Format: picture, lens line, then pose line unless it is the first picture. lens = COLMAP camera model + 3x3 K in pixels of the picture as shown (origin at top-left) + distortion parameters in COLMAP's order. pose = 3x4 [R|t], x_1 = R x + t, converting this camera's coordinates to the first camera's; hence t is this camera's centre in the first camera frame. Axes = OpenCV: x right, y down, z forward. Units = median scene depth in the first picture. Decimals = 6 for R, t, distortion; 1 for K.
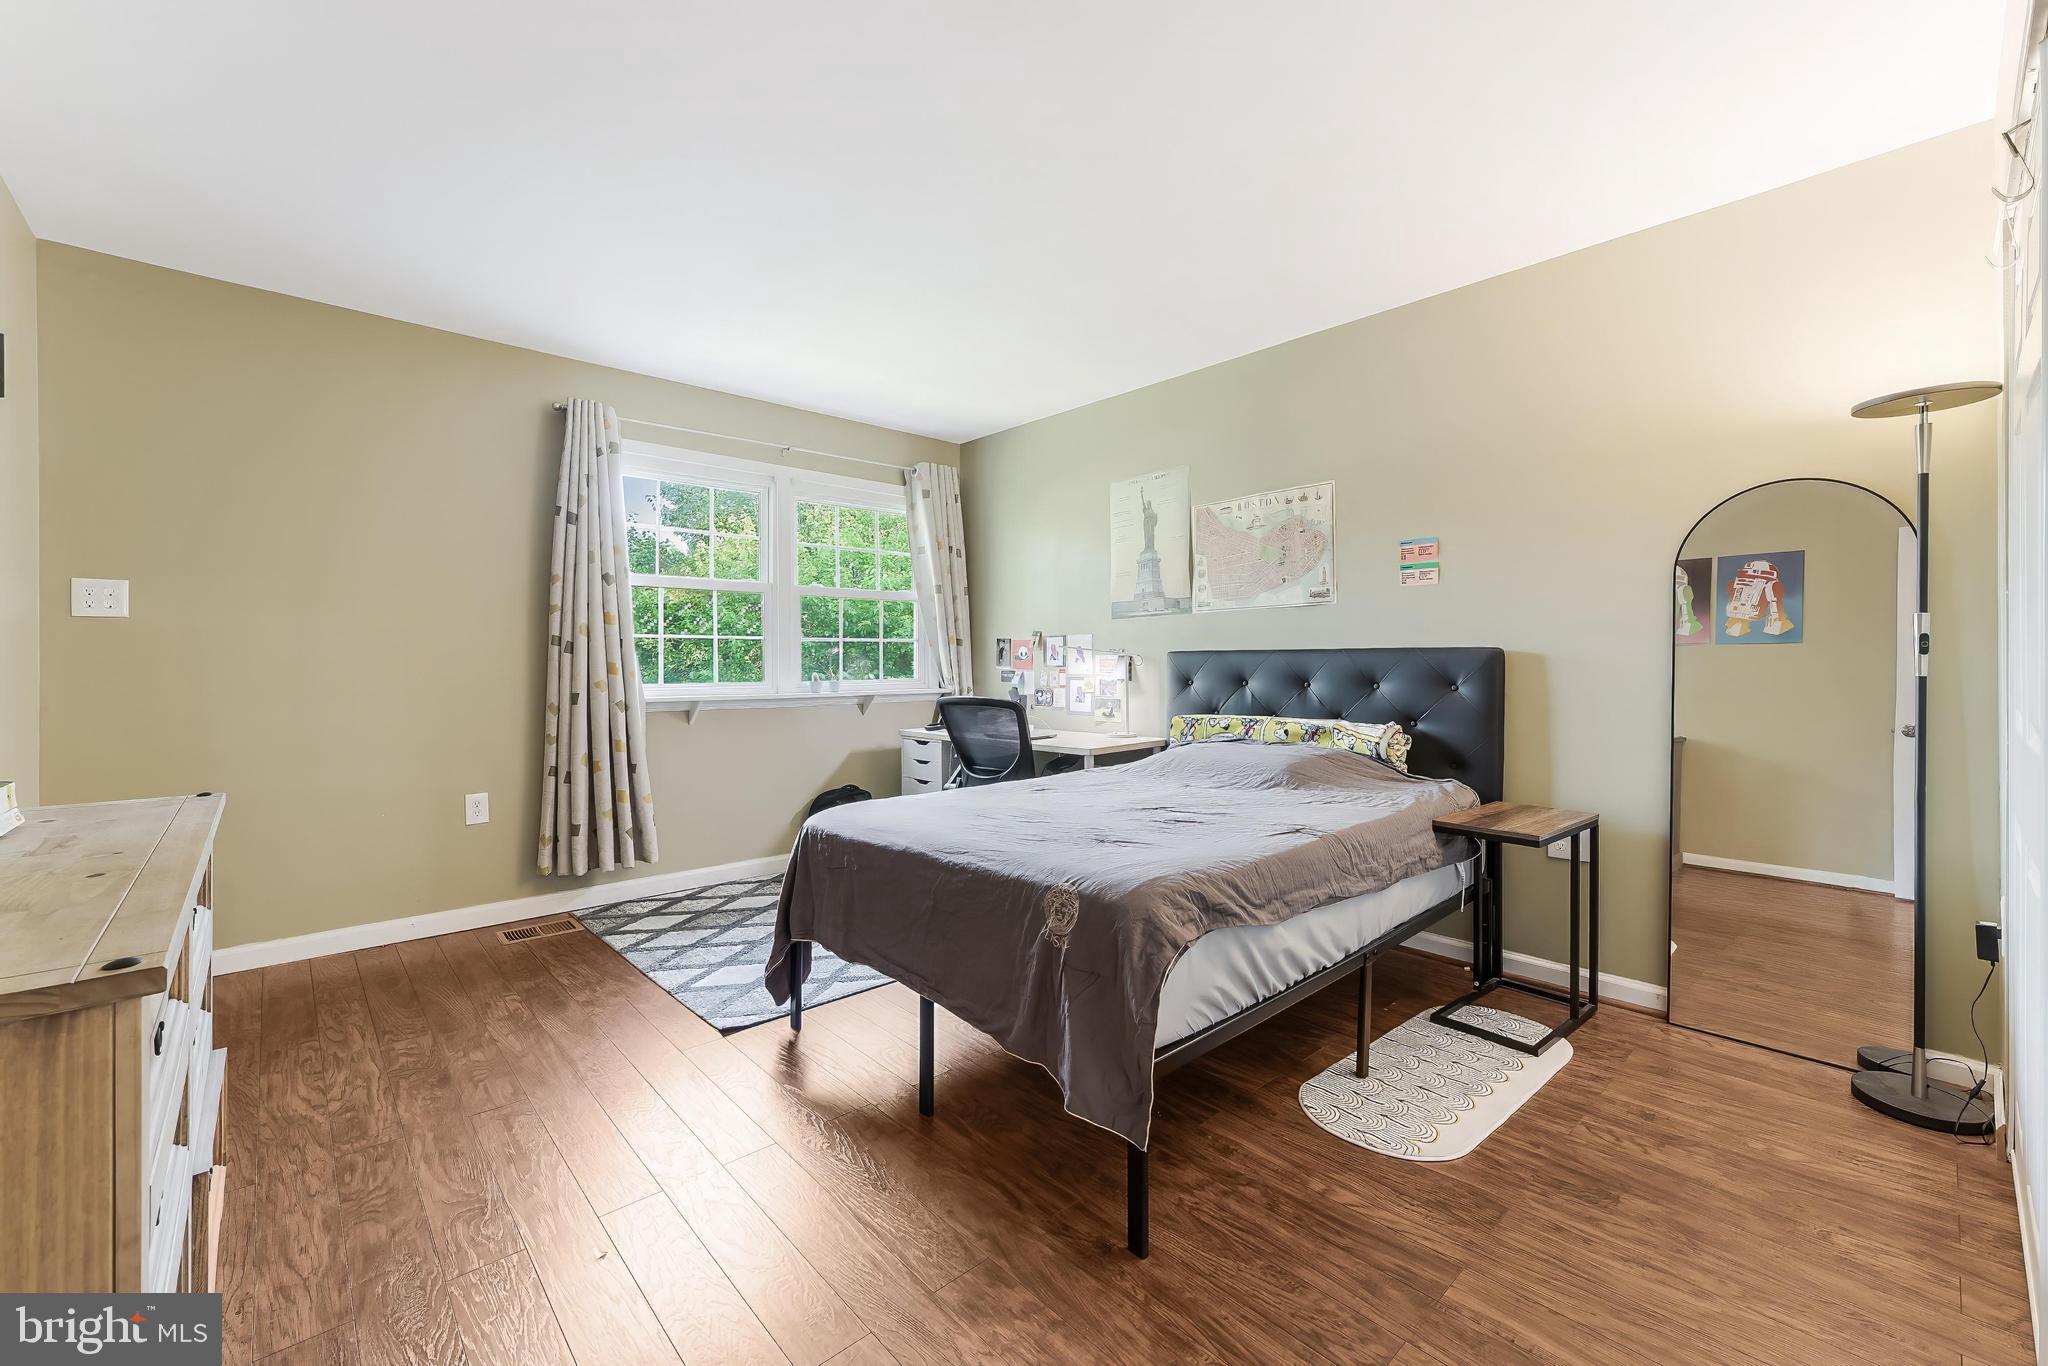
lens RADIAL K [[833.7, 0, 1025.9], [0, 833.7, 667.0], [0, 0, 1]] dist [0.001032, -0.000765]
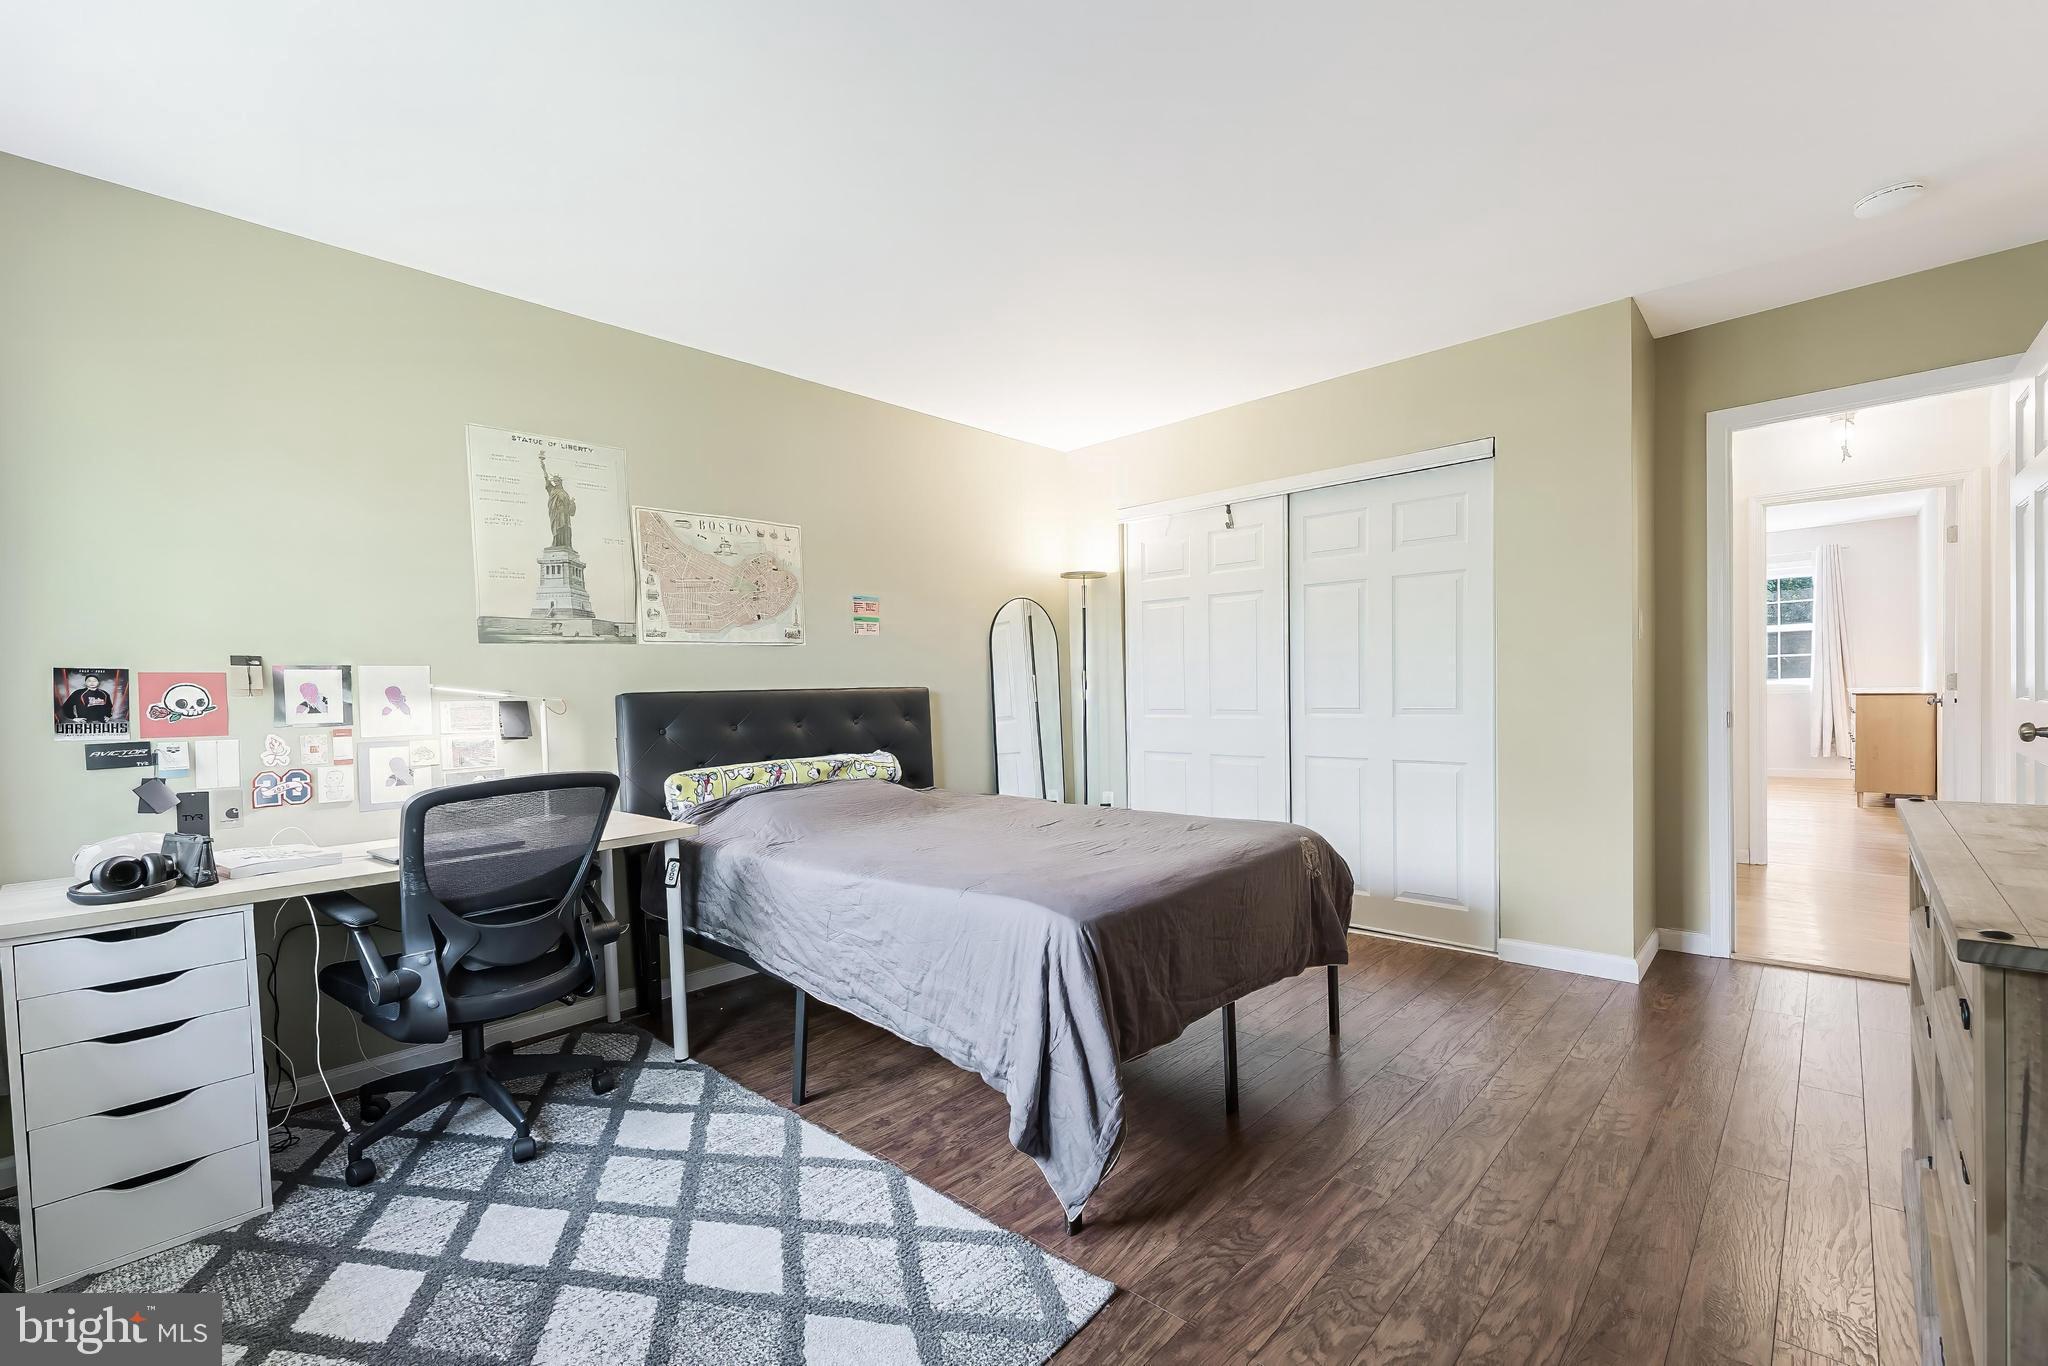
lens RADIAL K [[833.7, 0, 1025.2], [0, 833.7, 703.5], [0, 0, 1]] dist [0.001032, -0.000765]
pose [[-0.069127, -0.022560, 0.997353, -0.594683], [0.024655, 0.999400, 0.024315, -0.018655], [-0.997303, 0.026271, -0.068529, 0.685655]]
